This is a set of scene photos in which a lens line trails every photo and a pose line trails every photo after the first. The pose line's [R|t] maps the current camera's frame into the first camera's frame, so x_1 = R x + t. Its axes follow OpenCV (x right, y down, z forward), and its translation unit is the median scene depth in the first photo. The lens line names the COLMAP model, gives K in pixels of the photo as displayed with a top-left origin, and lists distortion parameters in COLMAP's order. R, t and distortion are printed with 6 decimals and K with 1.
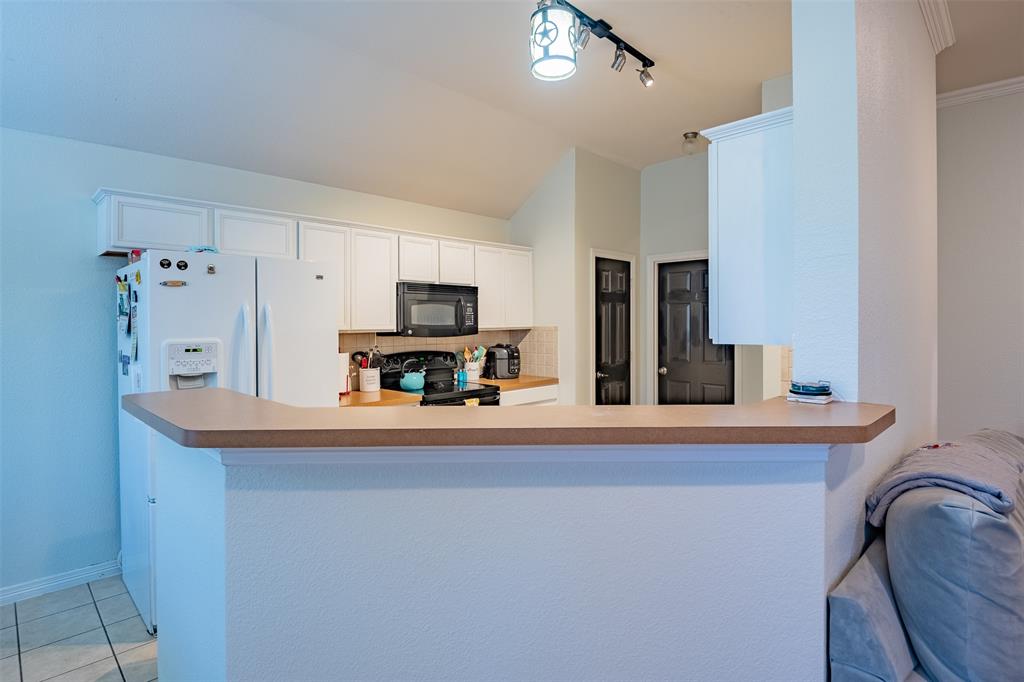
lens RADIAL K [[506.3, 0, 506.1], [0, 506.3, 327.2], [0, 0, 1]] dist [-0.009012, -0.001480]
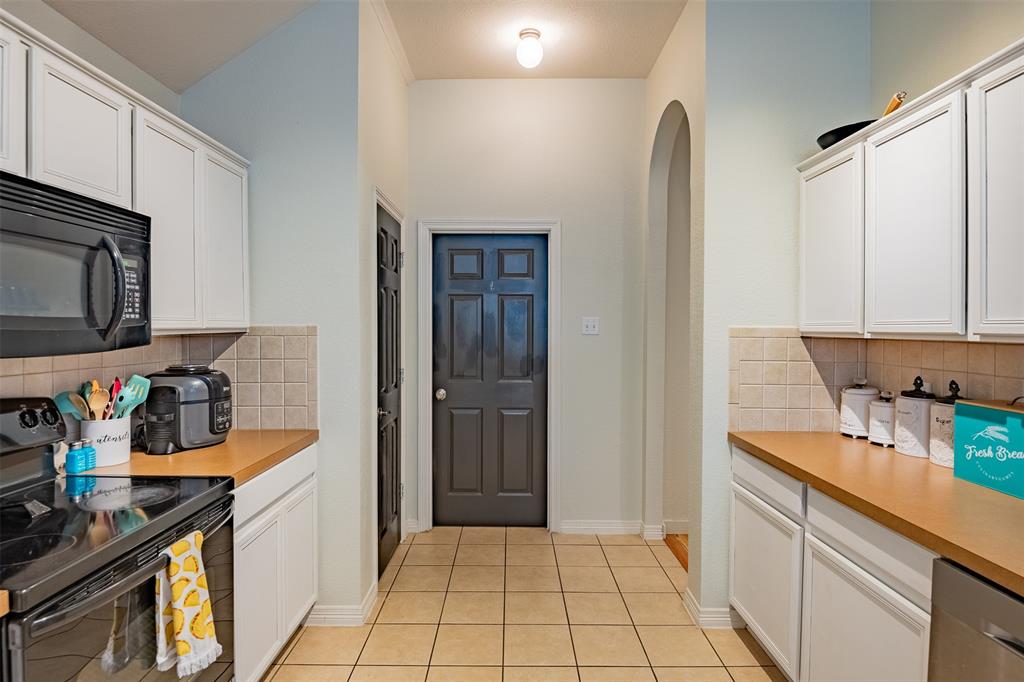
lens RADIAL K [[531.0, 0, 510.4], [0, 531.0, 335.2], [0, 0, 1]] dist [-0.003609, -0.009758]
pose [[0.729184, -0.005953, 0.684292, -0.128098], [0.002031, 0.999977, 0.006535, 0.004443], [-0.684314, -0.003376, 0.729179, 0.539110]]
